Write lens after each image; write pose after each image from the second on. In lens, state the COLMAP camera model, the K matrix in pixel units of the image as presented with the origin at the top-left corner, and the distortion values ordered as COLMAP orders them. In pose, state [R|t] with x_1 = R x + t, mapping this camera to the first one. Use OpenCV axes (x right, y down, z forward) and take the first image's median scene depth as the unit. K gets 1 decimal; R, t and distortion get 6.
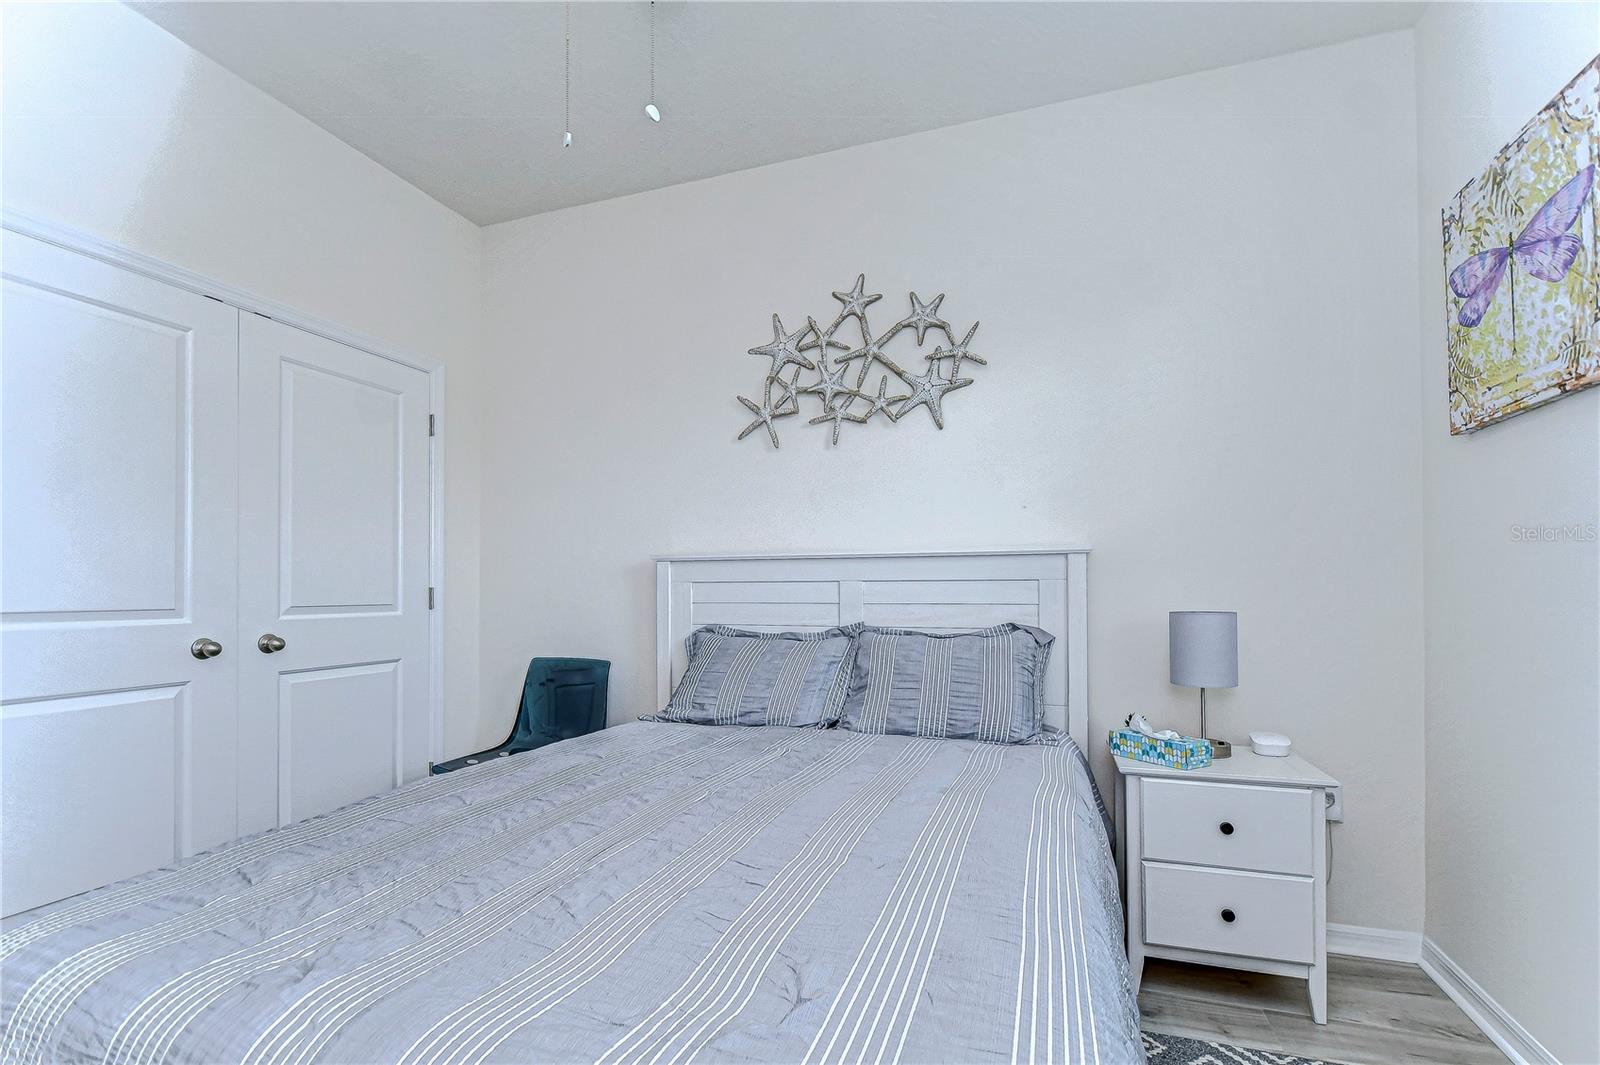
lens RADIAL K [[717.4, 0, 795.1], [0, 717.4, 579.0], [0, 0, 1]] dist [-0.000977, -0.000778]
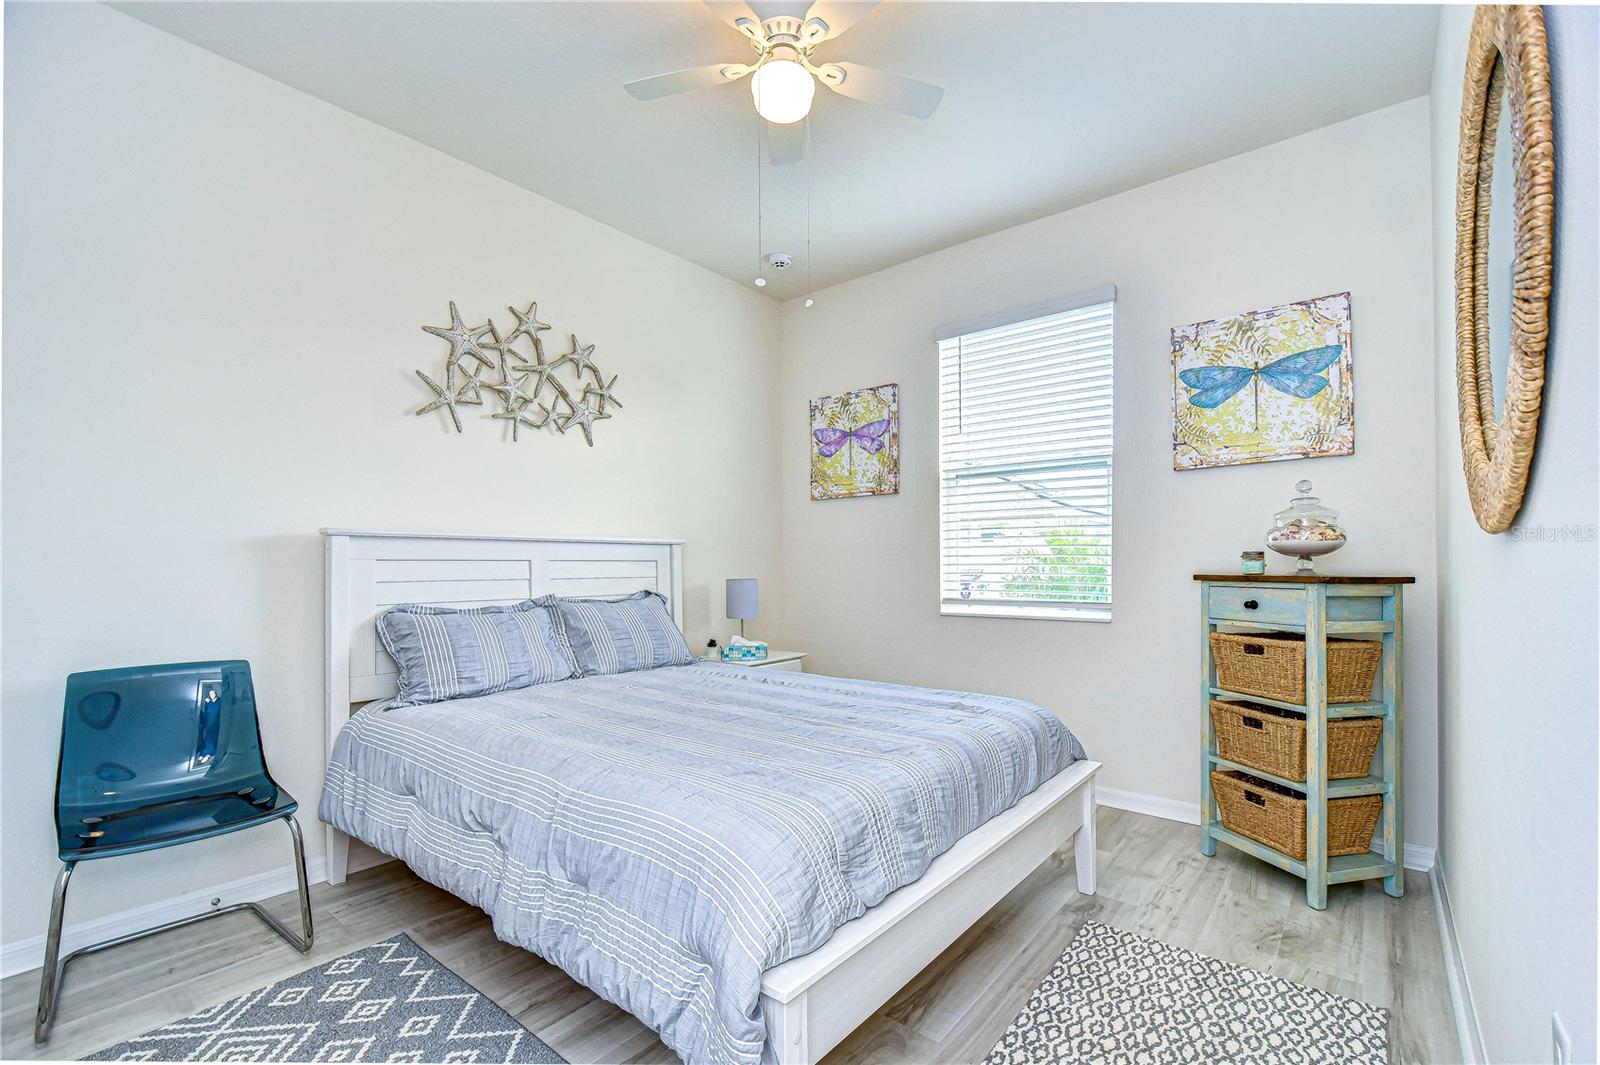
lens RADIAL K [[701.8, 0, 802.5], [0, 701.8, 565.8], [0, 0, 1]] dist [0.004823, -0.005619]
pose [[0.332086, 0.004189, 0.943240, -0.869688], [-0.006271, 0.999978, -0.002233, 0.011412], [-0.943228, -0.005174, 0.332105, 0.198091]]
